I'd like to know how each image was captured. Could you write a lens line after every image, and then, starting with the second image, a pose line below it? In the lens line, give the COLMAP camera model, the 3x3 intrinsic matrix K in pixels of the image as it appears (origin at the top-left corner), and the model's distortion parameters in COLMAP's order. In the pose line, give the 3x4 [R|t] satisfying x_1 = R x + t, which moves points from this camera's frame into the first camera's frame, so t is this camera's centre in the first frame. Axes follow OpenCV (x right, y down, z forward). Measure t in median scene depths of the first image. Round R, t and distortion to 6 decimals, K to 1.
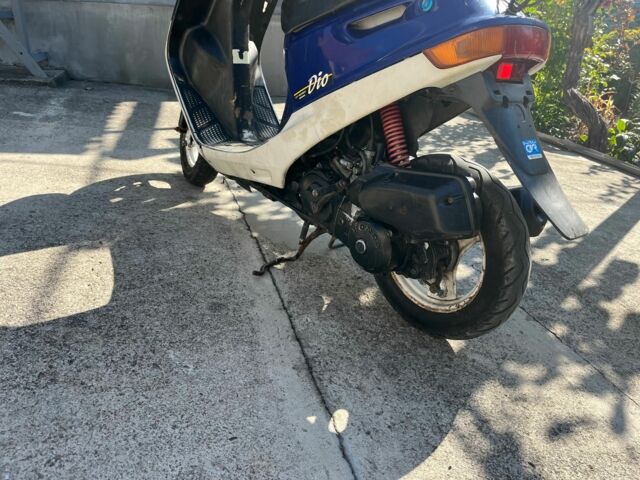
lens RADIAL K [[485.6, 0, 326.6], [0, 485.6, 244.2], [0, 0, 1]] dist [0.061494, -0.088203]
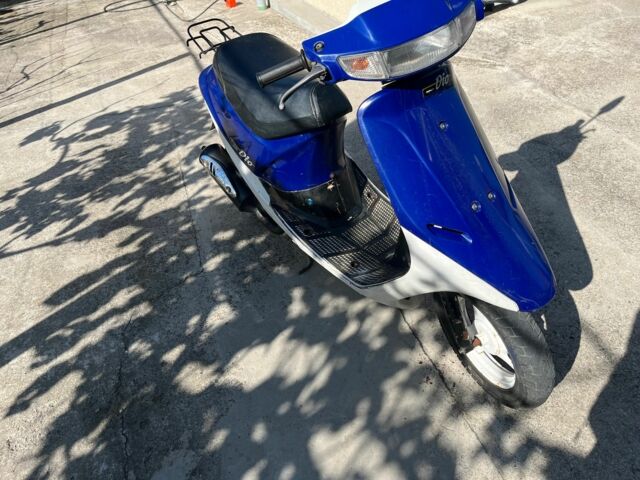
lens RADIAL K [[485.6, 0, 316.9], [0, 485.6, 244.9], [0, 0, 1]] dist [0.061494, -0.088203]
pose [[-0.999815, -0.013105, 0.014087, -0.033881], [0.007136, 0.427375, 0.904046, -1.499991], [-0.017868, 0.903980, -0.427202, 1.930936]]
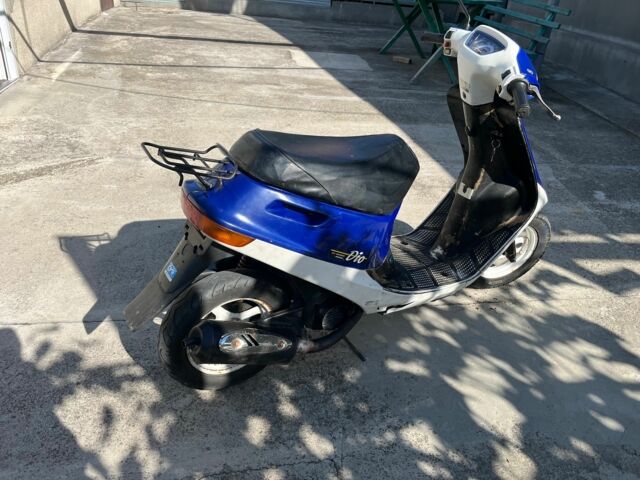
lens RADIAL K [[485.6, 0, 317.6], [0, 485.6, 244.8], [0, 0, 1]] dist [0.061494, -0.088203]
pose [[-0.155948, 0.412303, -0.897600, 1.220412], [-0.477069, 0.764264, 0.433942, -0.818468], [0.864920, 0.495889, 0.077511, 0.931412]]
